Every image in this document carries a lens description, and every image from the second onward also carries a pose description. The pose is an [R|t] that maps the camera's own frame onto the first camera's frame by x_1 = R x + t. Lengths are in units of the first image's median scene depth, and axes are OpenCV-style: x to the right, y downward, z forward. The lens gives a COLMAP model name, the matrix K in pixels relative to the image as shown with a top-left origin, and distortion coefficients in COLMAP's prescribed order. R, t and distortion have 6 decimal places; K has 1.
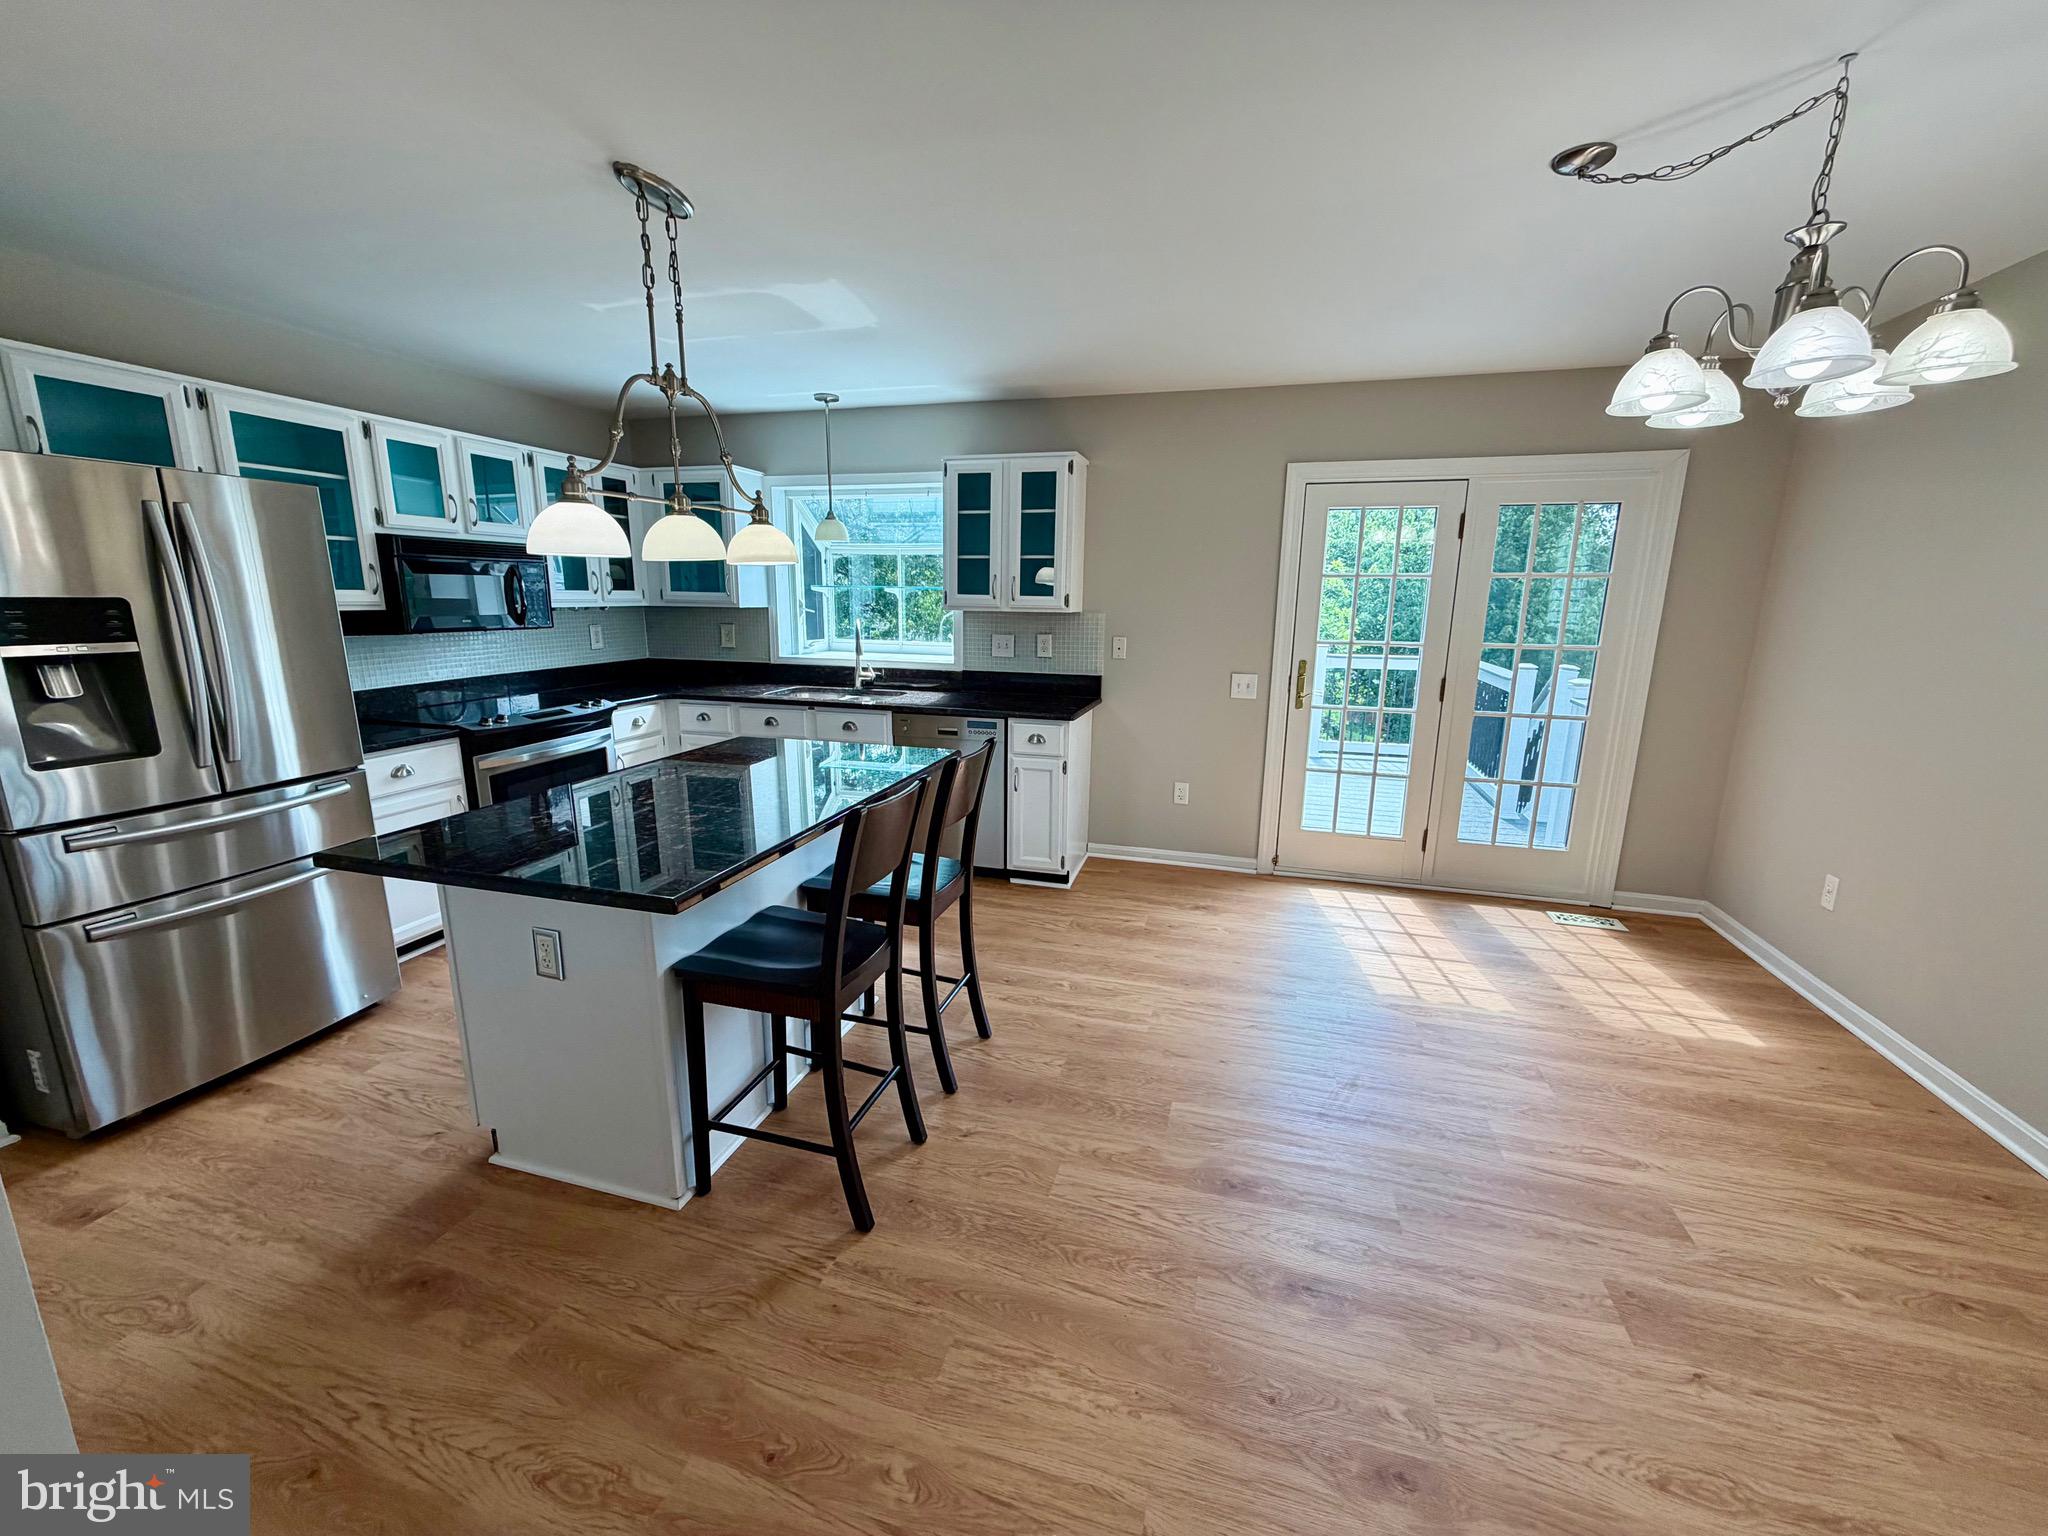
lens RADIAL K [[815.2, 0, 1019.8], [0, 815.2, 769.6], [0, 0, 1]] dist [-0.000088, 0.000380]
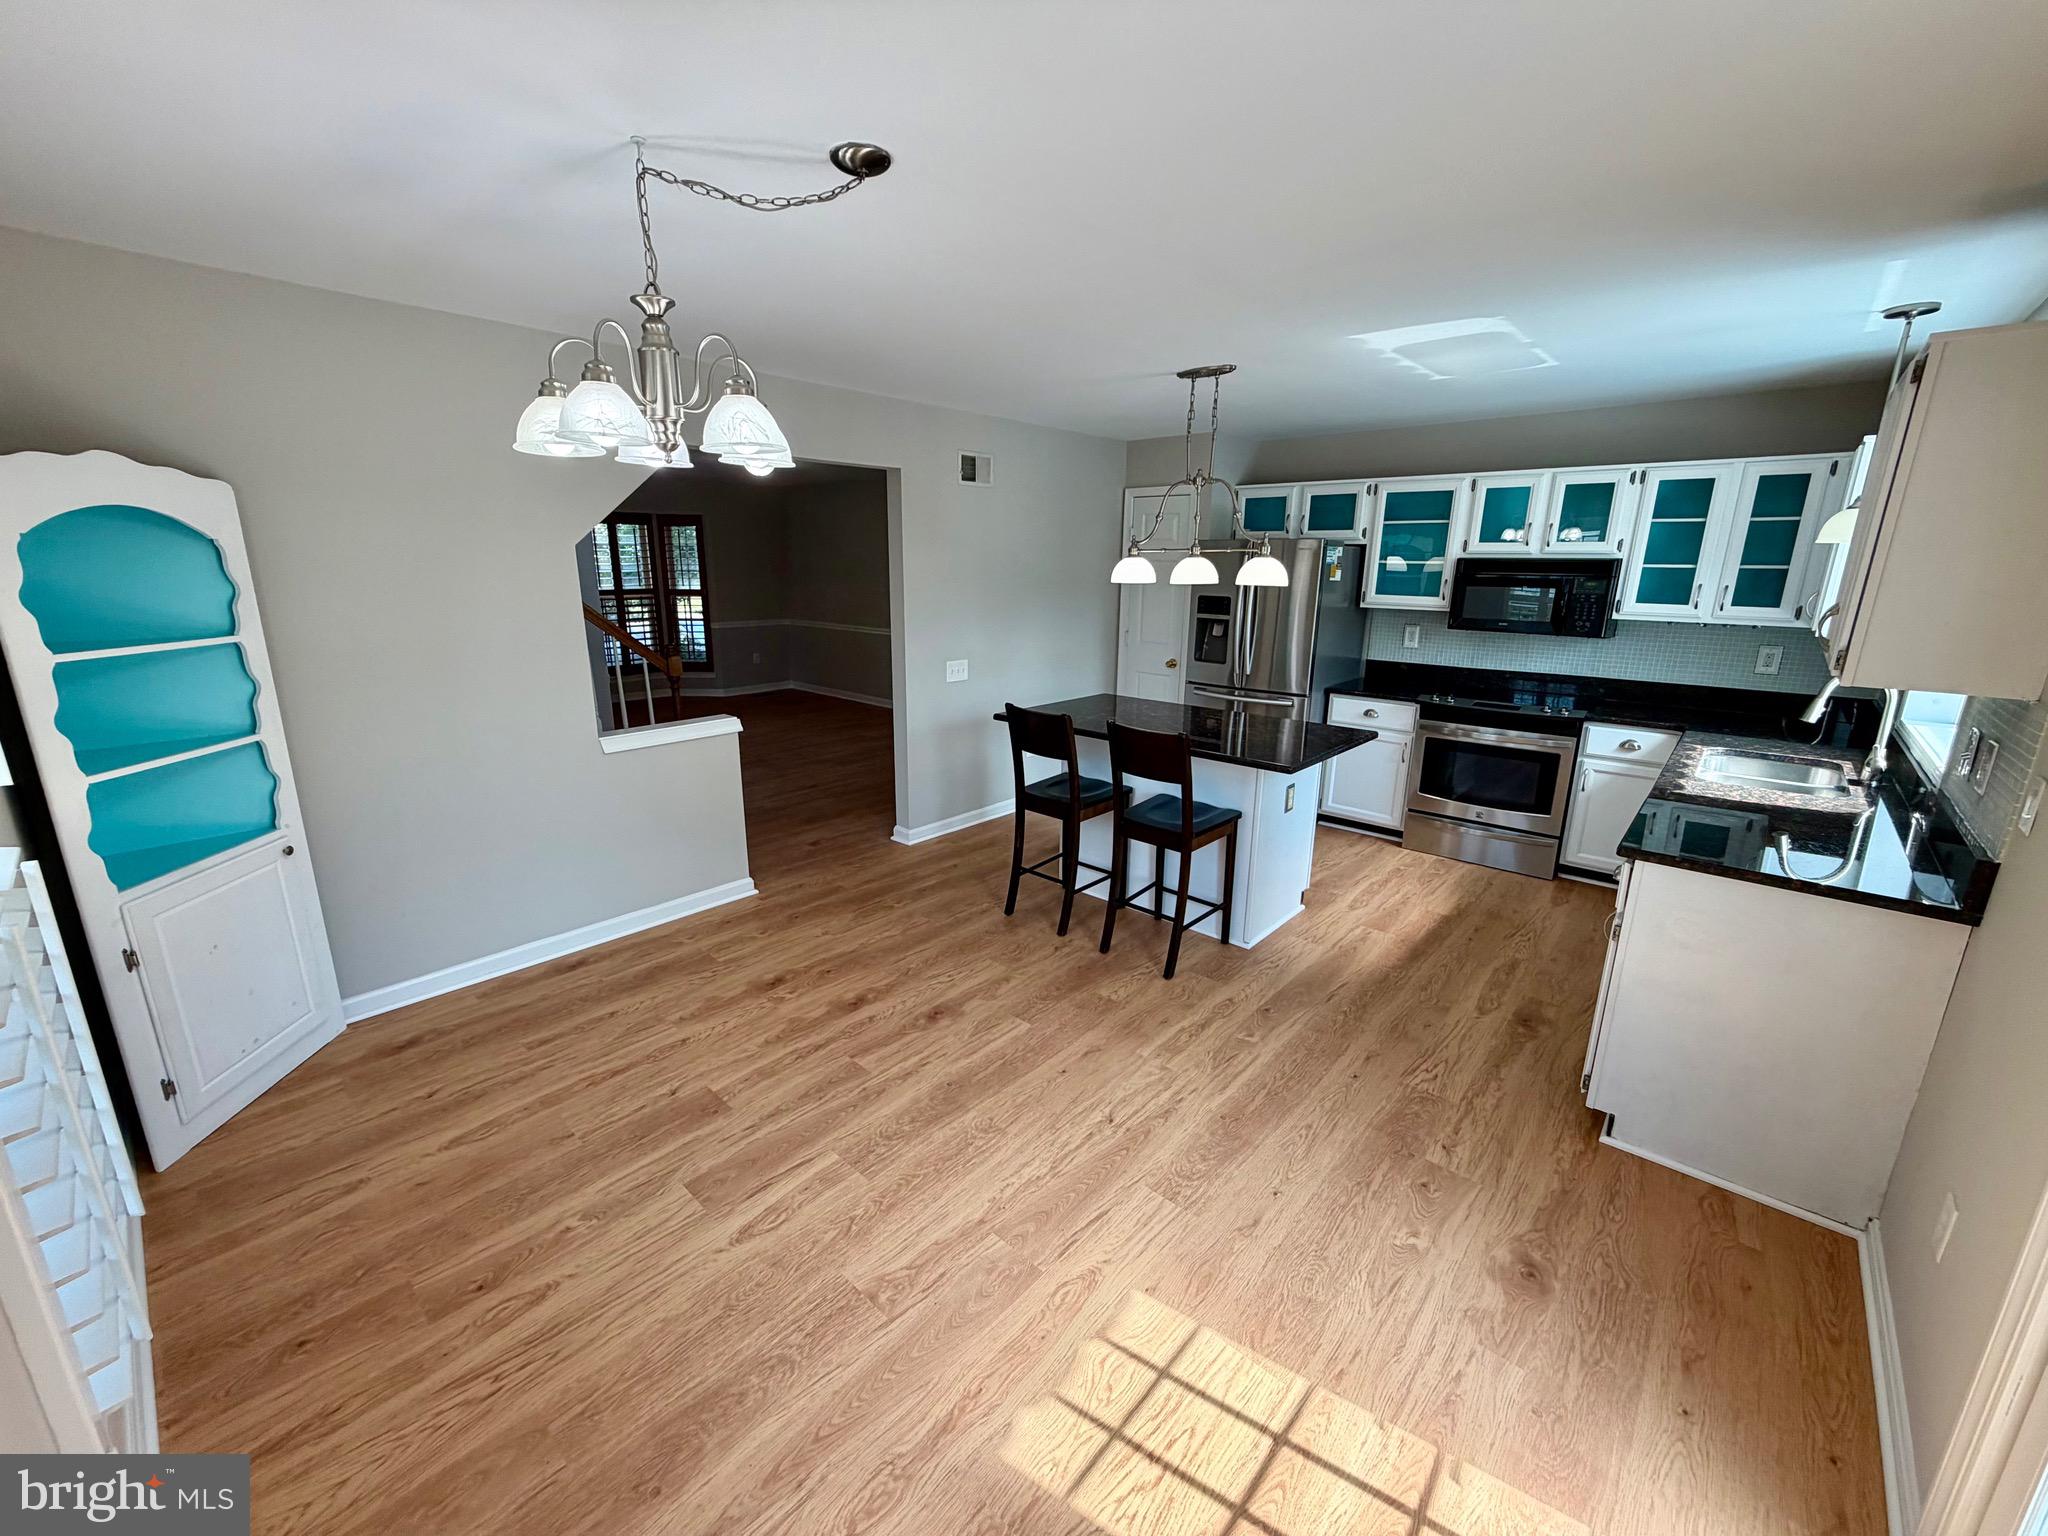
lens RADIAL K [[815.2, 0, 1019.8], [0, 815.2, 769.6], [0, 0, 1]] dist [-0.000088, 0.000380]
pose [[-0.438445, 0.213930, -0.872926, 1.056658], [-0.203355, 0.922457, 0.328208, -0.312494], [0.875450, 0.321415, -0.360943, 1.157914]]
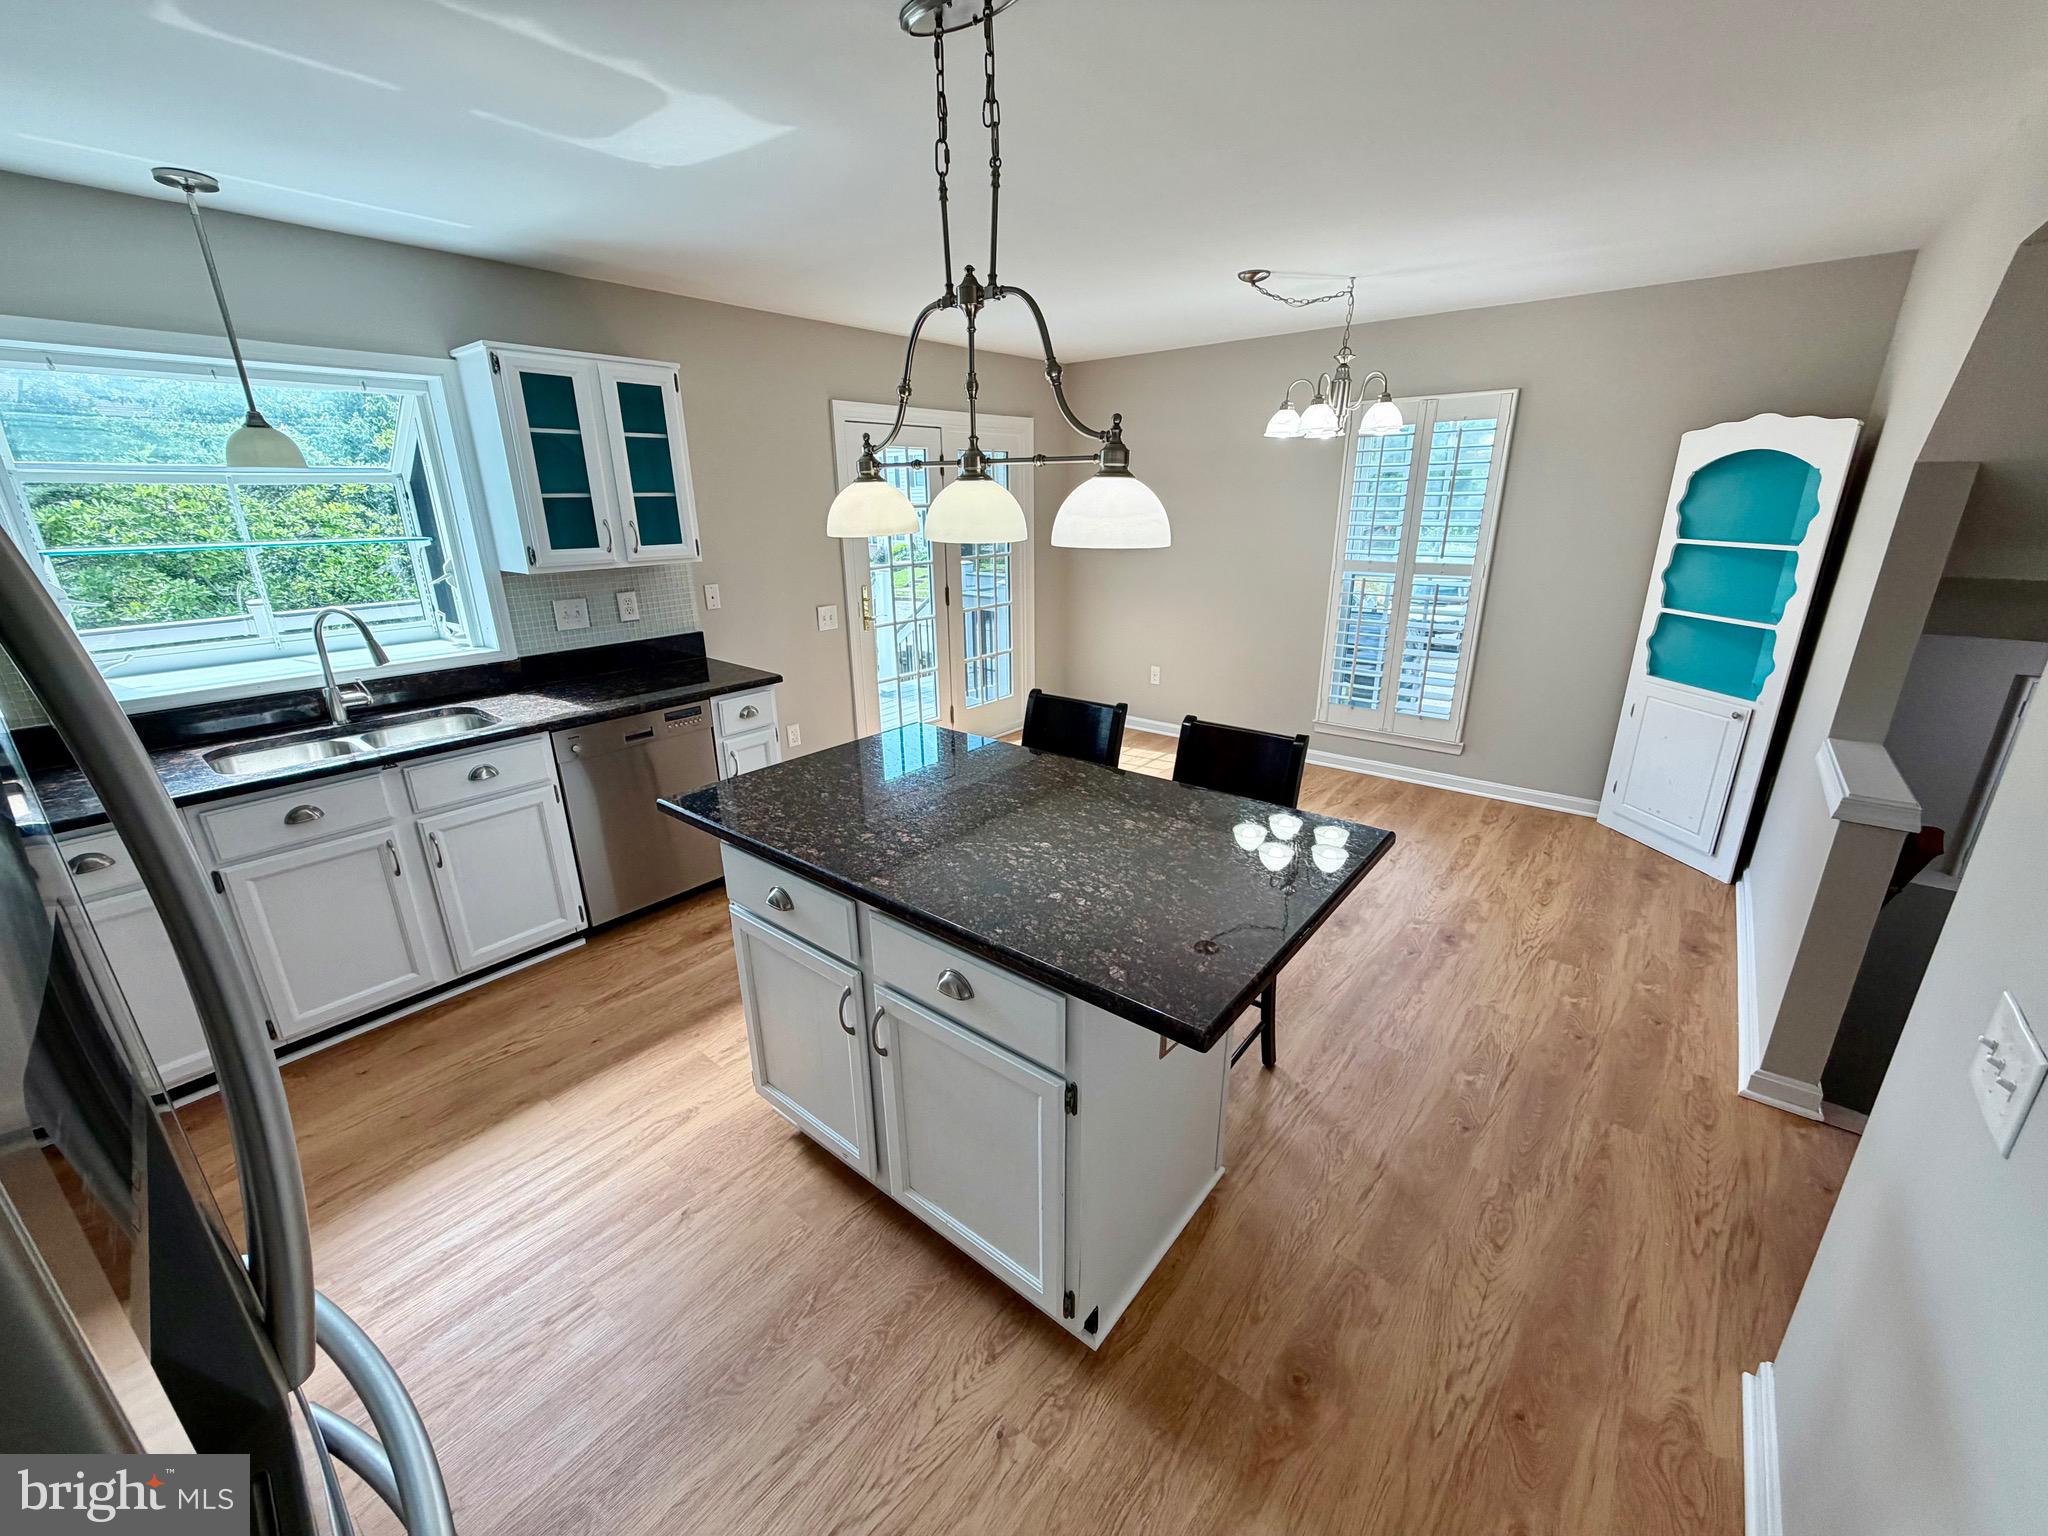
lens RADIAL K [[813.8, 0, 1024.0], [0, 813.8, 768.0], [0, 0, 1]] dist [-0.001013, -0.000209]
pose [[0.385885, -0.309807, 0.868972, -0.914874], [0.210422, 0.946656, 0.244061, -0.188292], [-0.898229, 0.088671, 0.430490, 0.532998]]
